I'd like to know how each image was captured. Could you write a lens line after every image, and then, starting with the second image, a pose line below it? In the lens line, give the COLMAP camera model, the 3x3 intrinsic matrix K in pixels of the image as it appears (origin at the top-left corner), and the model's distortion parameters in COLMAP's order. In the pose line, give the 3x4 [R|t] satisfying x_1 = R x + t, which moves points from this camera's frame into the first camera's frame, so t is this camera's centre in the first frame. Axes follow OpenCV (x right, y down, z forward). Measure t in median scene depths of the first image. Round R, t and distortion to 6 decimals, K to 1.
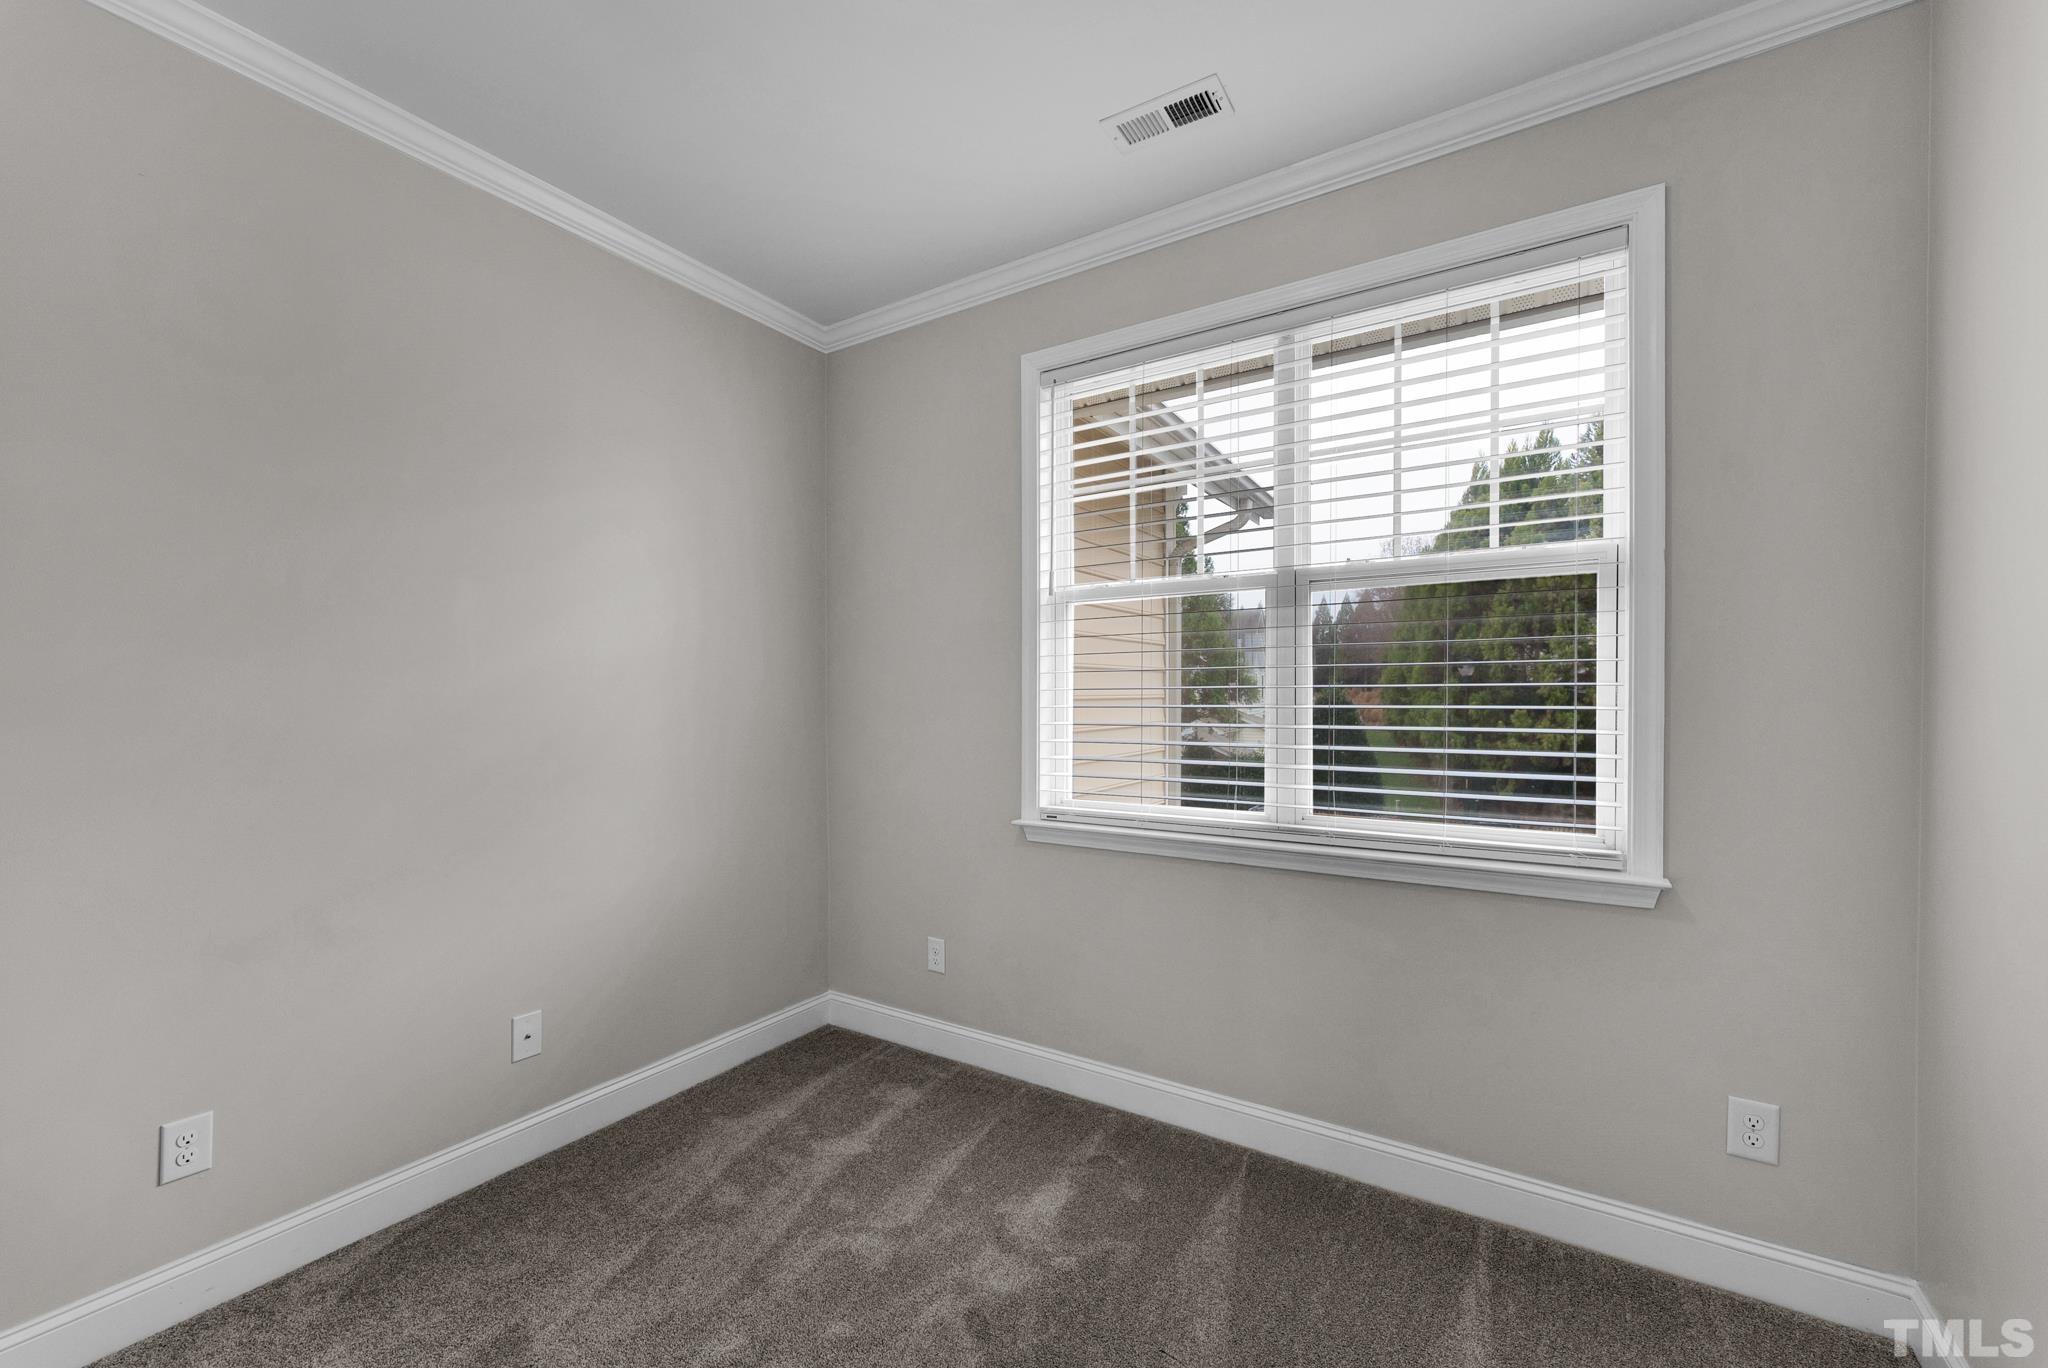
lens RADIAL K [[856.1, 0, 1043.2], [0, 856.1, 693.2], [0, 0, 1]] dist [-0.006396, 0.000257]
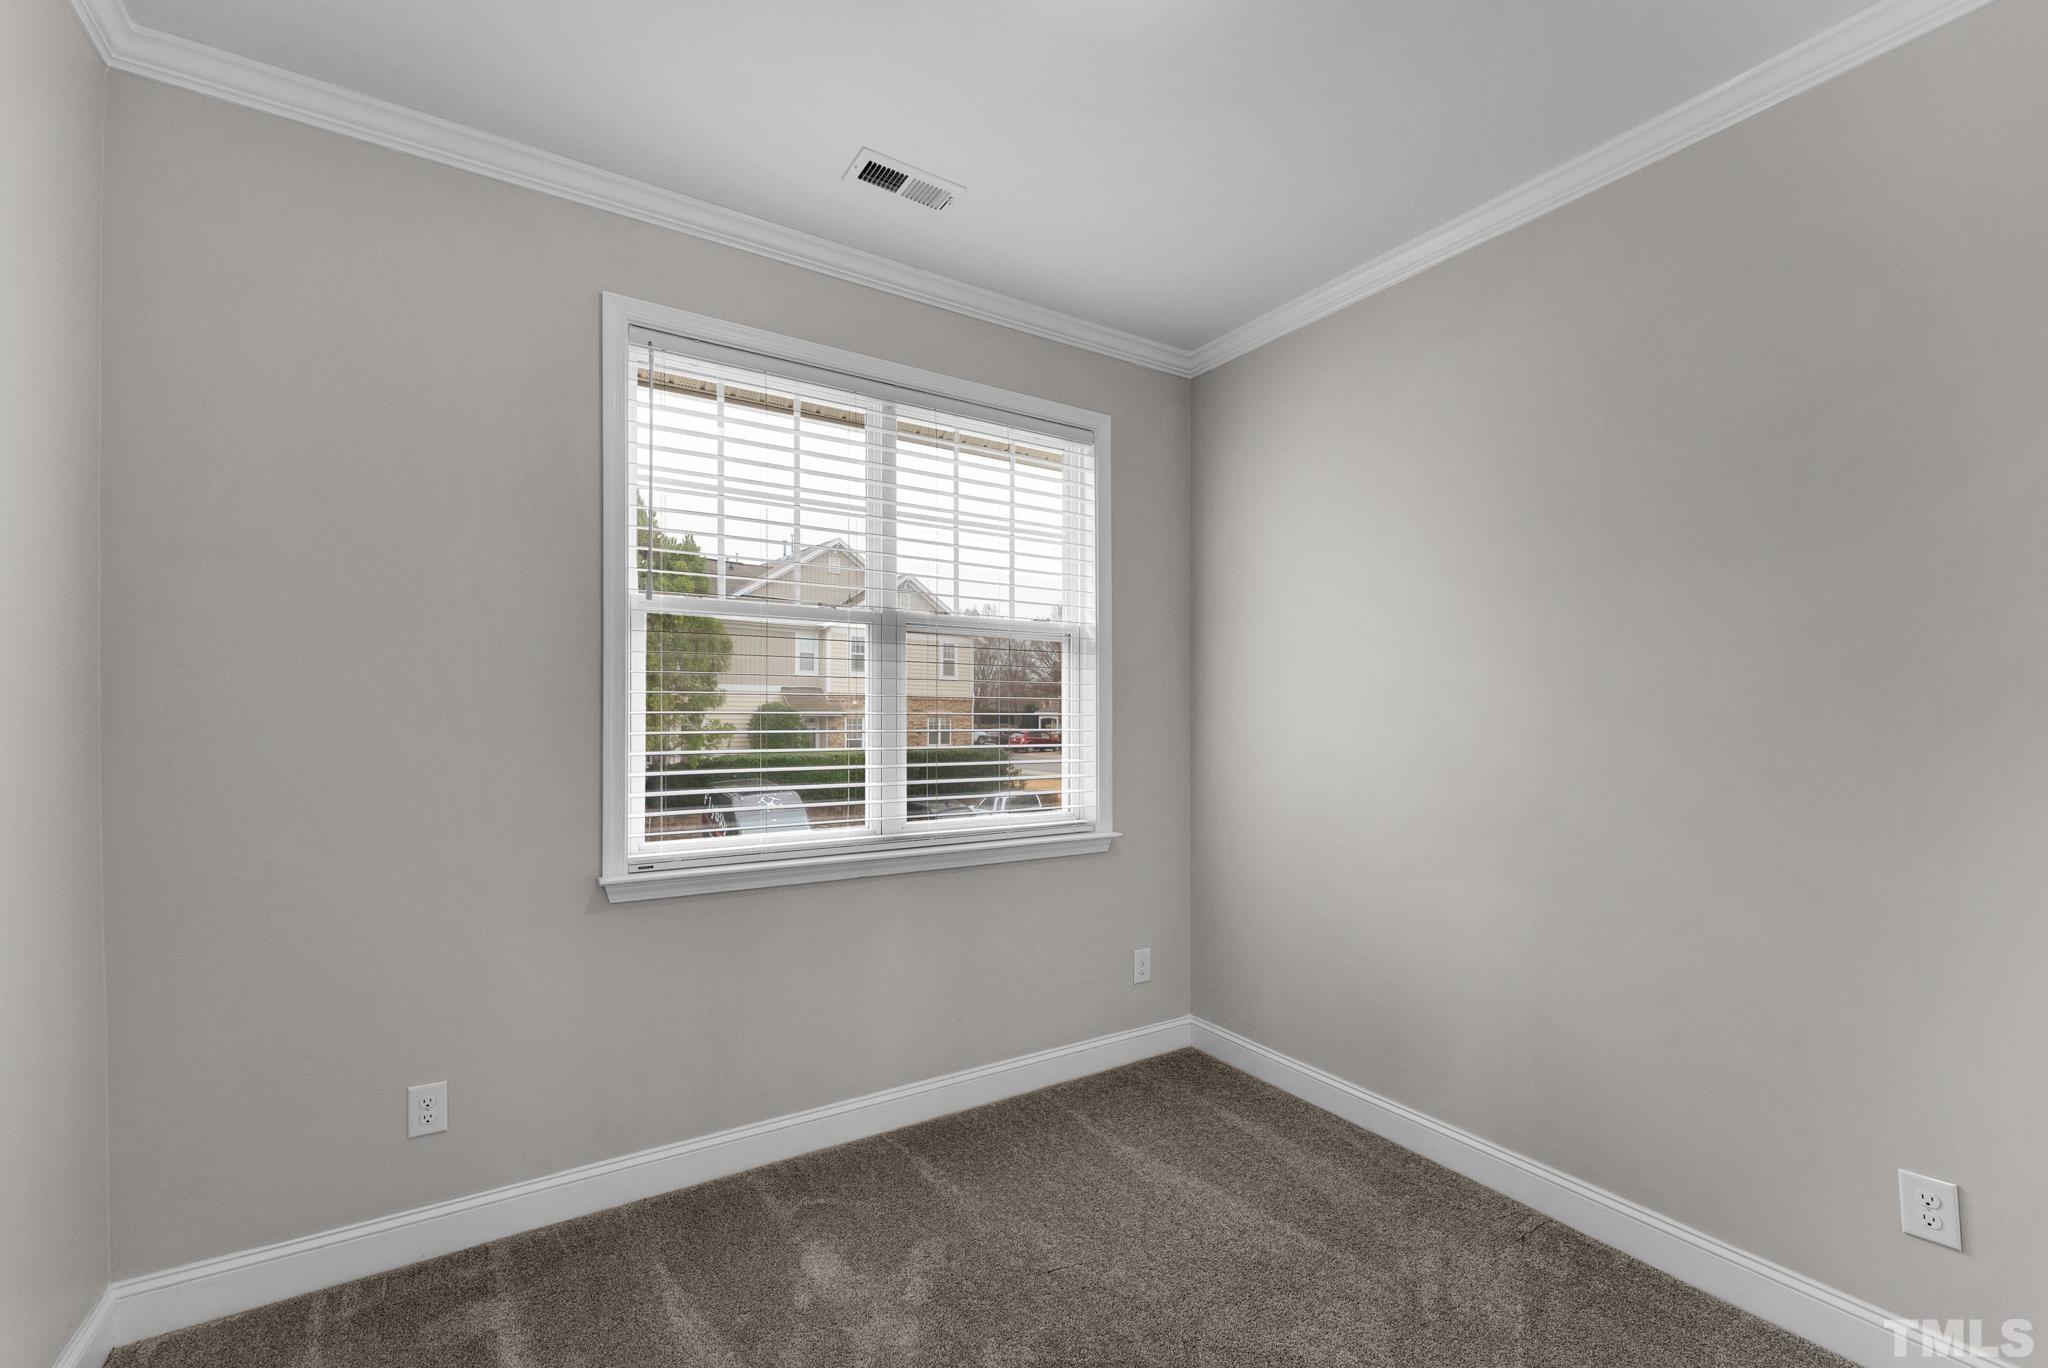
lens RADIAL K [[820.0, 0, 970.0], [0, 820.0, 712.6], [0, 0, 1]] dist [-0.007294, 0.001402]
pose [[0.436762, 0.012467, 0.899491, -0.631579], [-0.004324, 0.999922, -0.011759, 0.003251], [-0.899567, 0.001246, 0.436781, 0.415986]]
